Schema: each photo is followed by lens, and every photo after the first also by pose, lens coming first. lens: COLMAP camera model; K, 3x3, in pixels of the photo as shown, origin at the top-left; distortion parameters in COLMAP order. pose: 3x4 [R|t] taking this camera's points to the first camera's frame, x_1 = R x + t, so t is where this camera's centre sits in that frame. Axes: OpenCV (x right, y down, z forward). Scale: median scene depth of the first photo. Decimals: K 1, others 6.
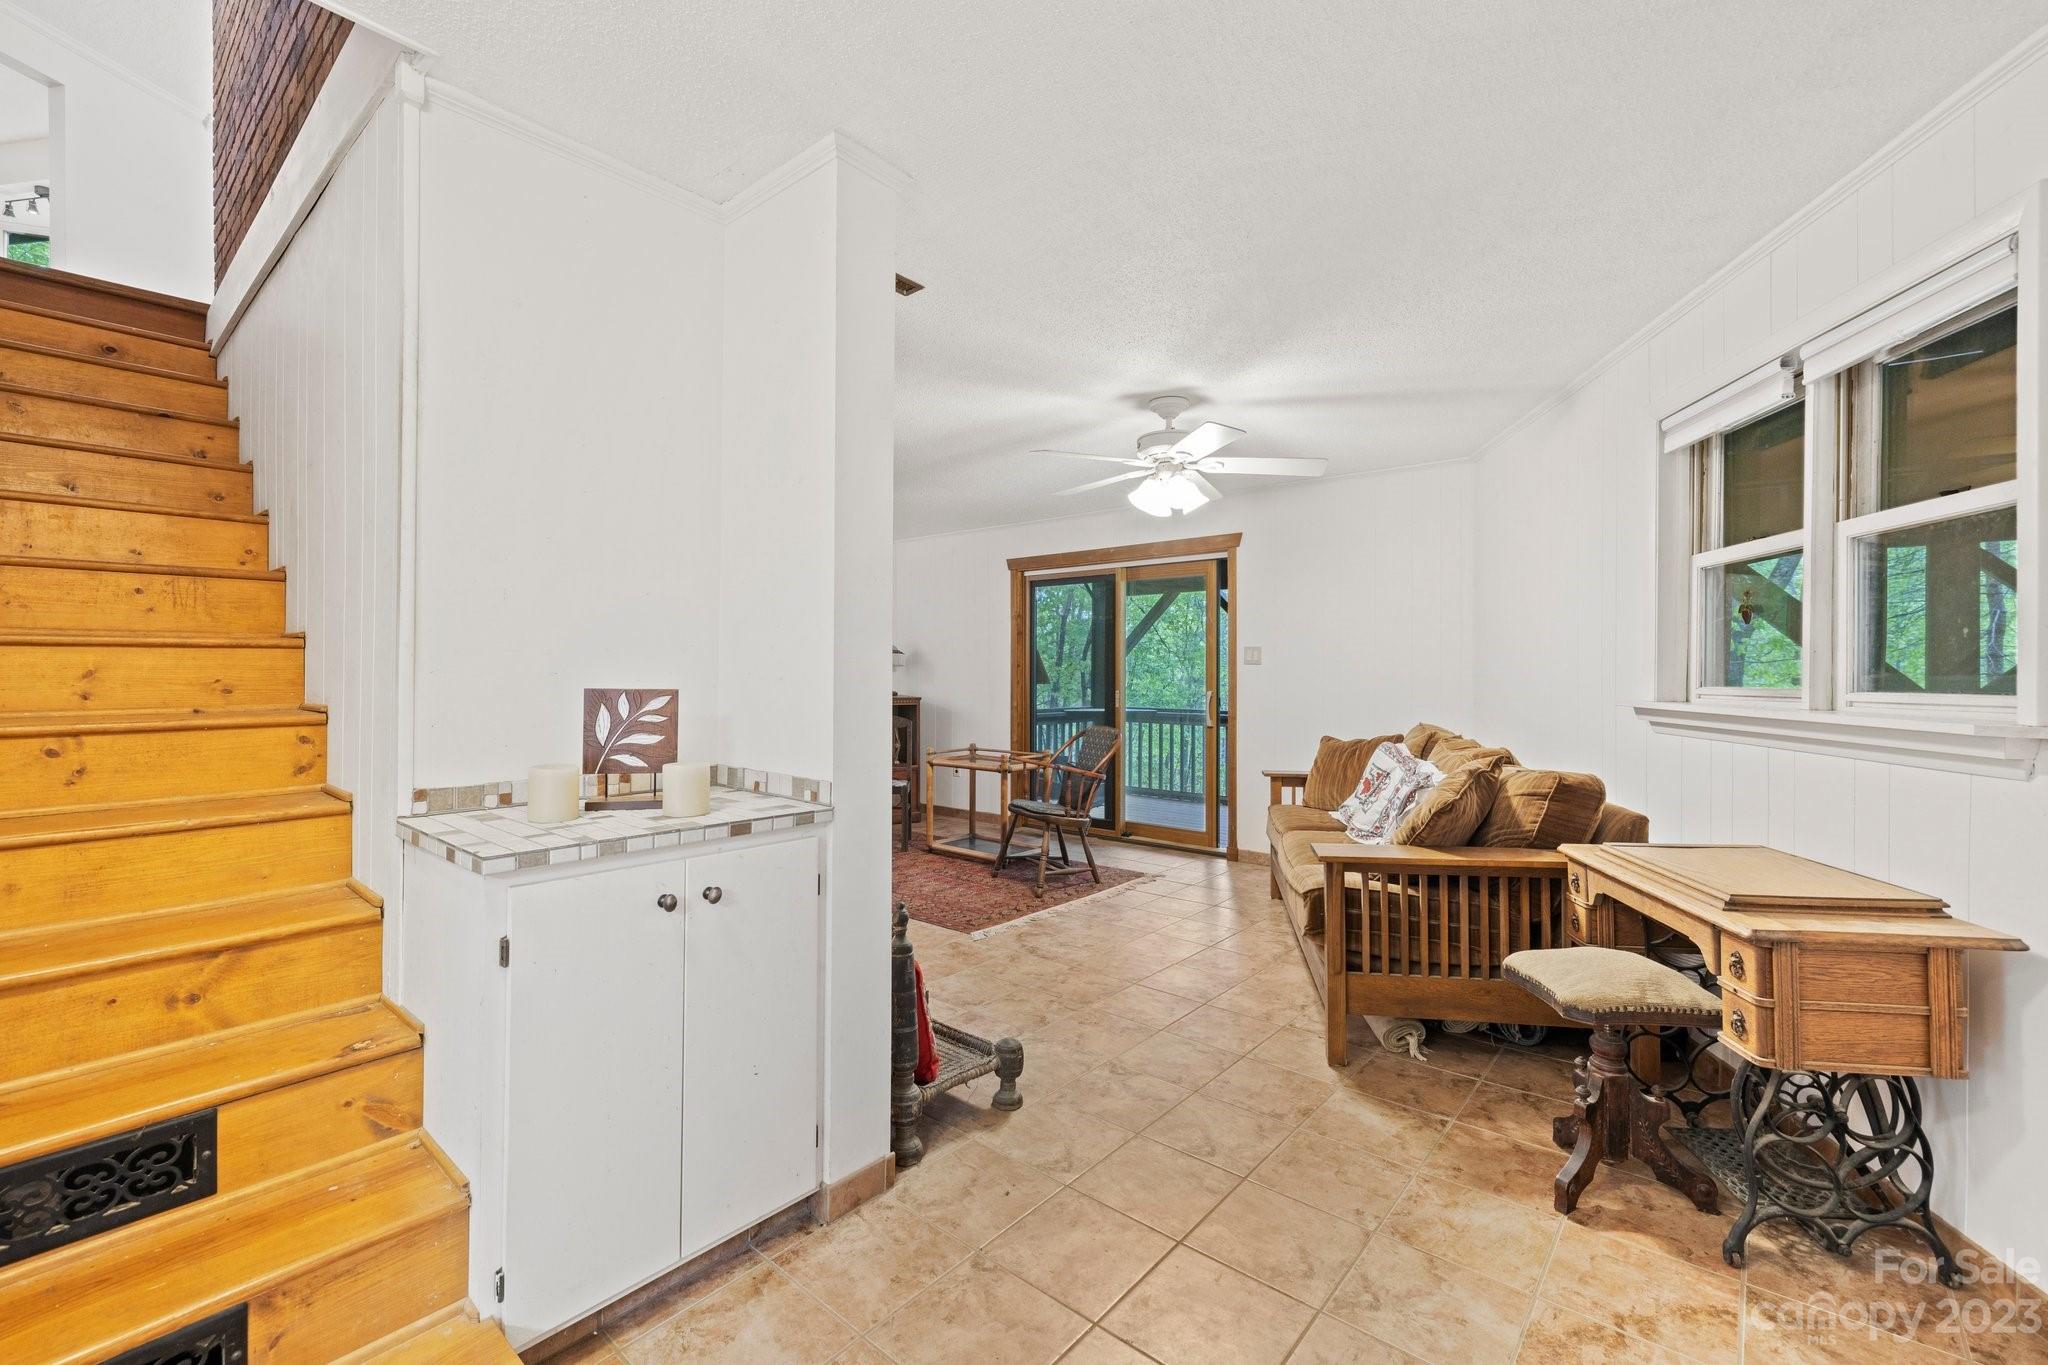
lens RADIAL K [[862.1, 0, 1023.7], [0, 862.1, 669.8], [0, 0, 1]] dist [0.000522, -0.000317]
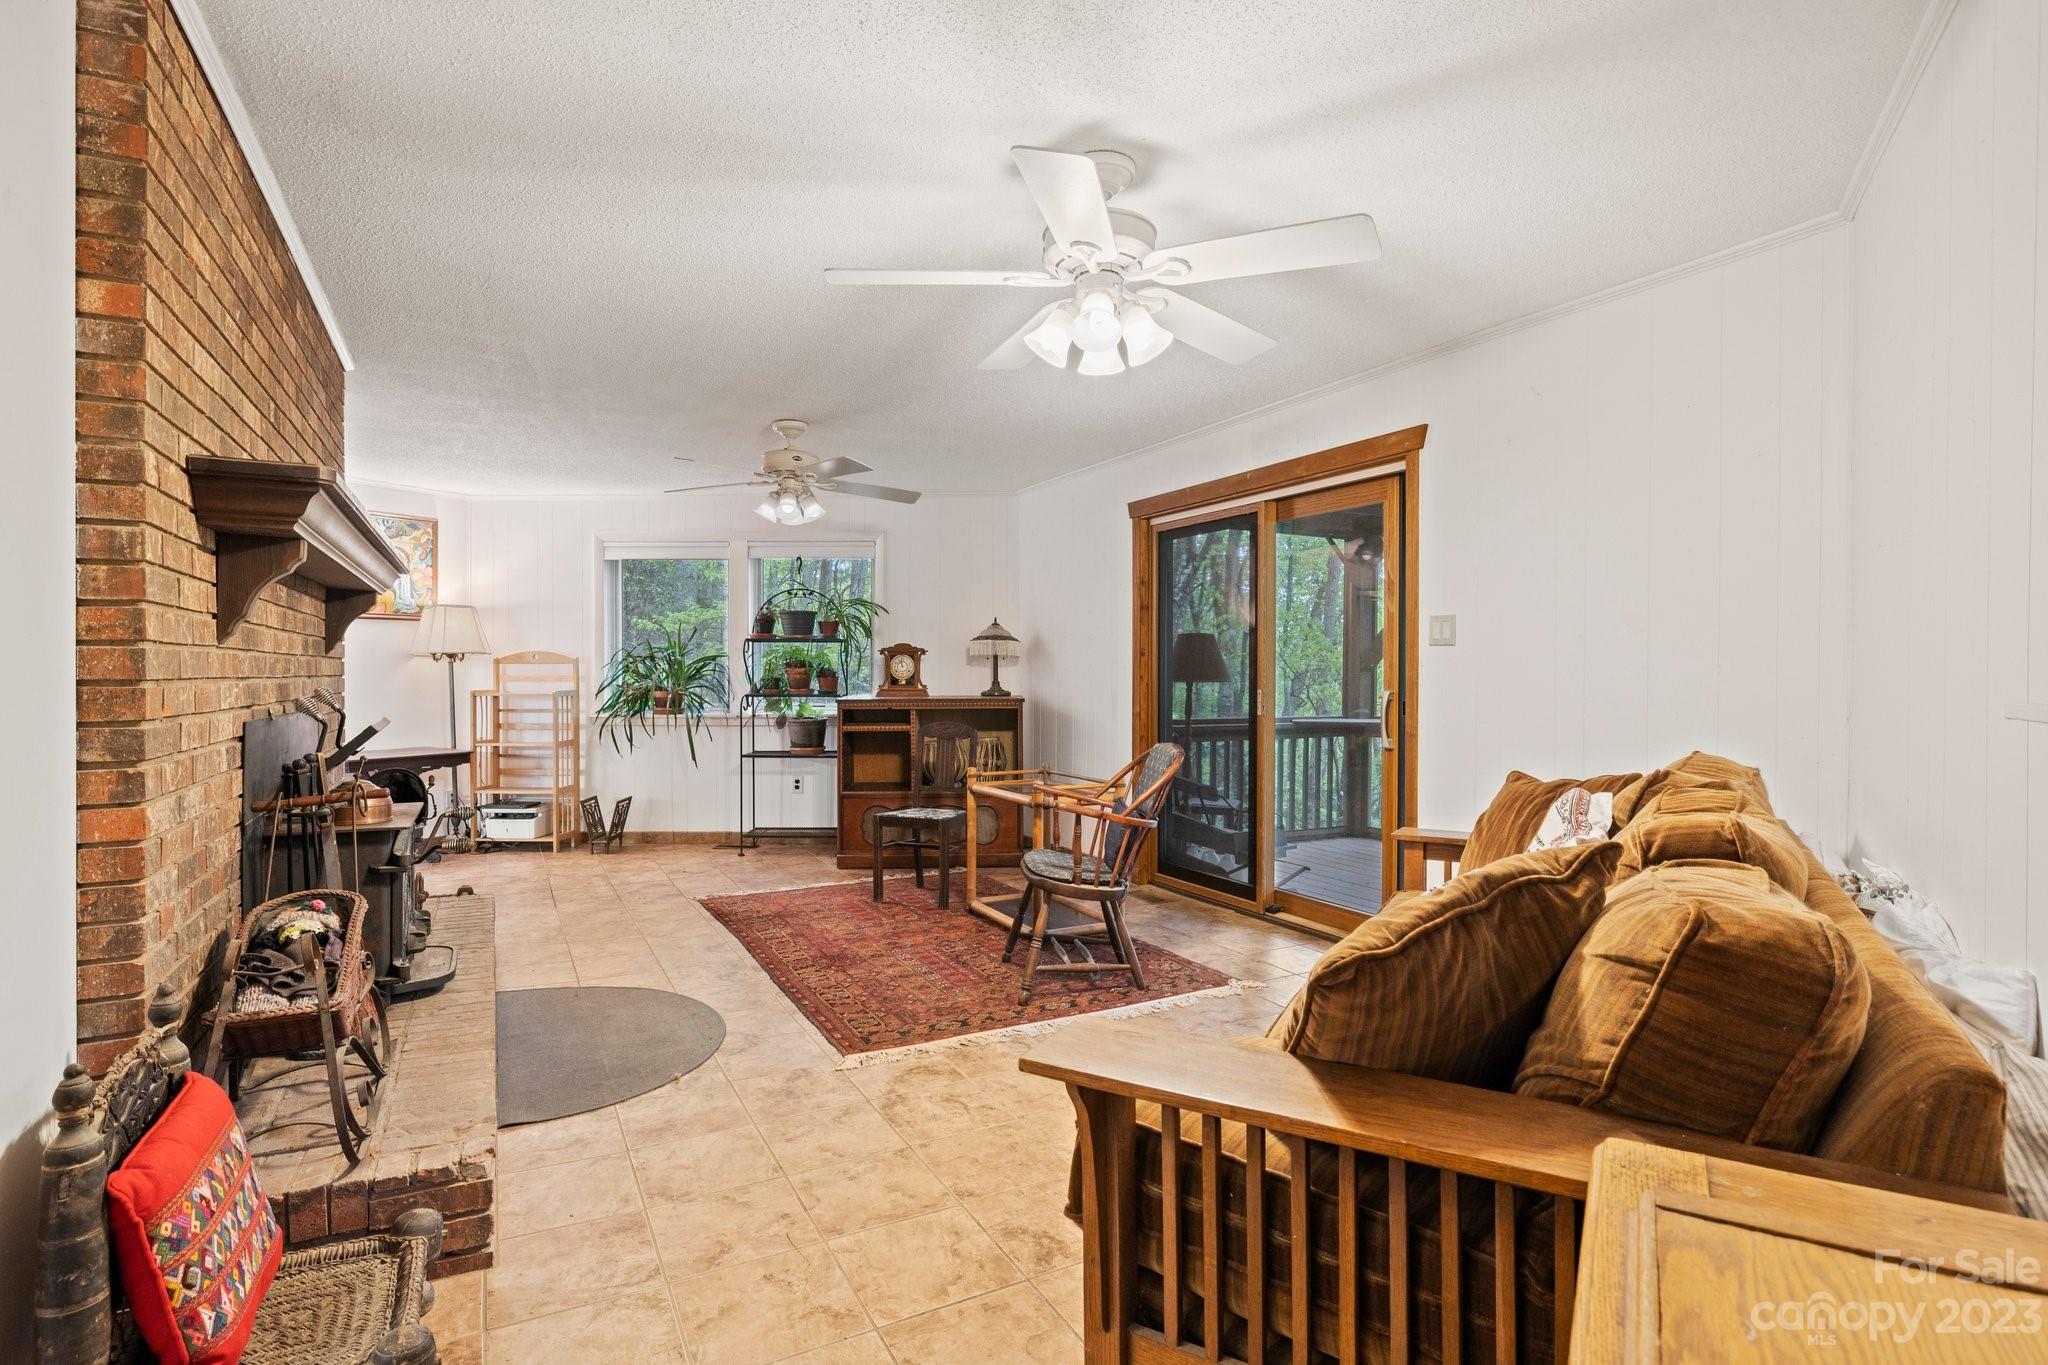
lens RADIAL K [[1006.6, 0, 1024.6], [0, 1006.6, 681.1], [0, 0, 1]] dist [0.002715, -0.000151]
pose [[0.932145, 0.003400, -0.362070, 0.323185], [0.000057, 0.999955, 0.009537, 0.014994], [0.362086, -0.008911, 0.932102, 0.328643]]
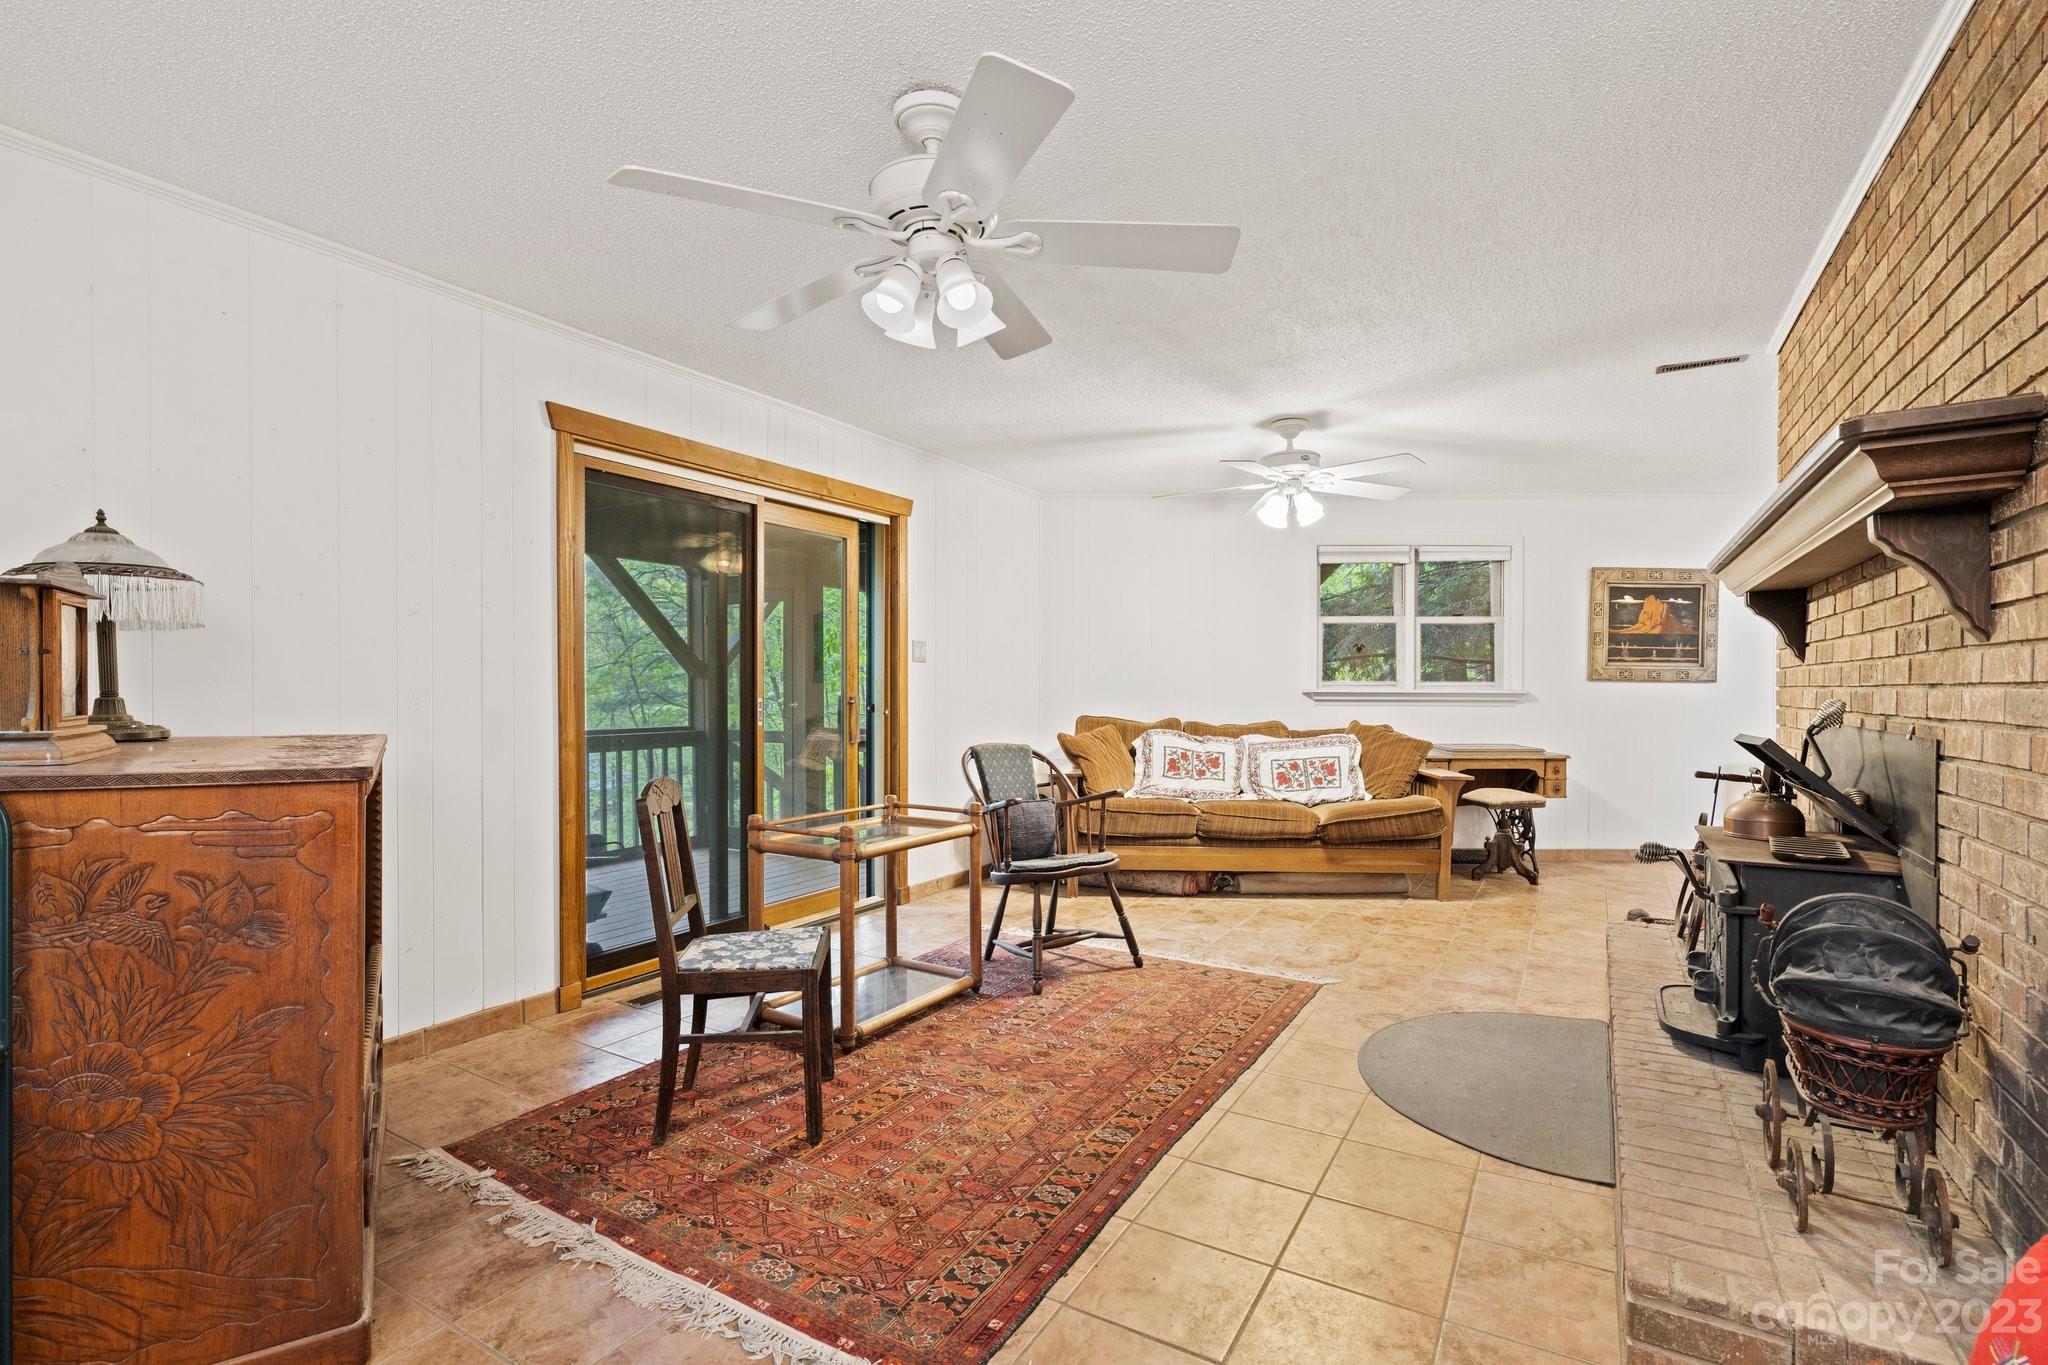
lens RADIAL K [[940.3, 0, 1034.4], [0, 940.3, 699.2], [0, 0, 1]] dist [-0.002926, 0.000102]
pose [[-0.175216, -0.015011, 0.984416, -0.850895], [-0.004091, 0.999886, 0.014519, 0.021603], [-0.984522, -0.001484, -0.175257, 1.364209]]
